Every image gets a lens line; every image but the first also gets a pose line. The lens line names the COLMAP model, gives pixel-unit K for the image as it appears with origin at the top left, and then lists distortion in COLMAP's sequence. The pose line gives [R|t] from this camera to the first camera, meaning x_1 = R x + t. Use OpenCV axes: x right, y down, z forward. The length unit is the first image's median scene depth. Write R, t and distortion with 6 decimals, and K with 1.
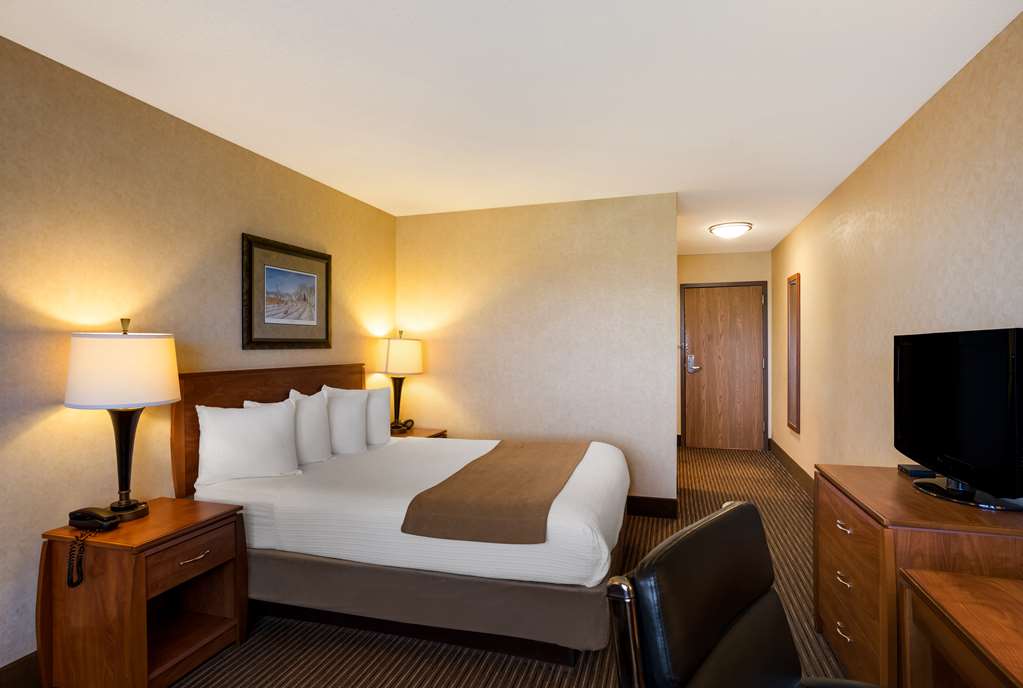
lens RADIAL K [[578.8, 0, 516.9], [0, 578.8, 343.8], [0, 0, 1]] dist [0.005393, 0.000567]
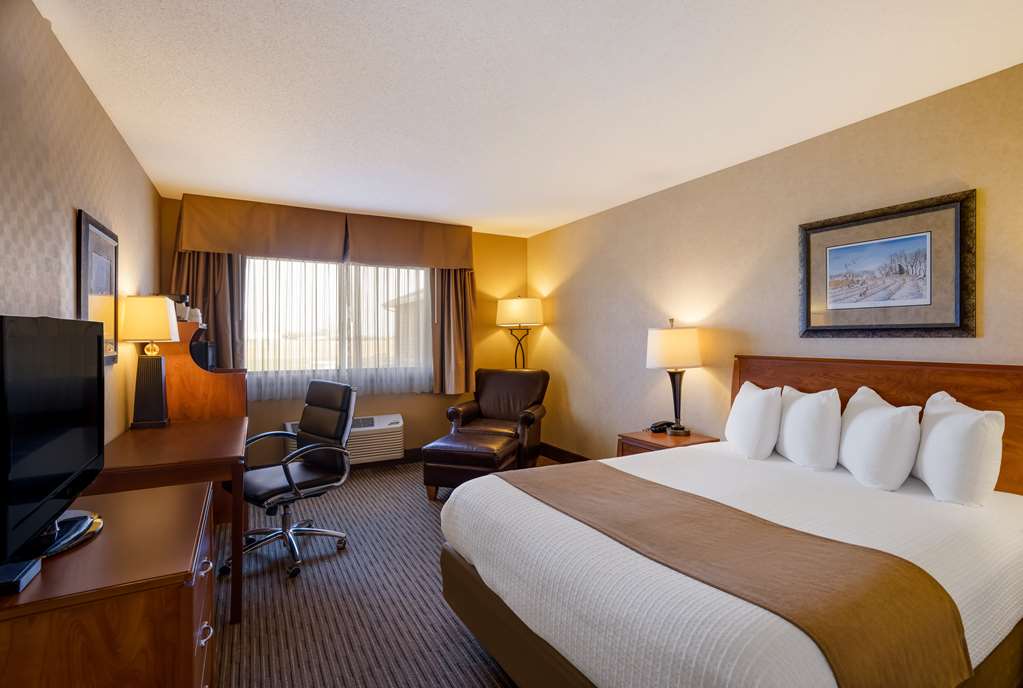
lens RADIAL K [[462.2, 0, 520.5], [0, 462.2, 338.4], [0, 0, 1]] dist [0.005083, 0.000391]
pose [[-0.648382, 0.007963, -0.761273, 0.429161], [0.011593, 0.999933, 0.000586, 0.004266], [0.761227, -0.008445, -0.648431, 1.040039]]
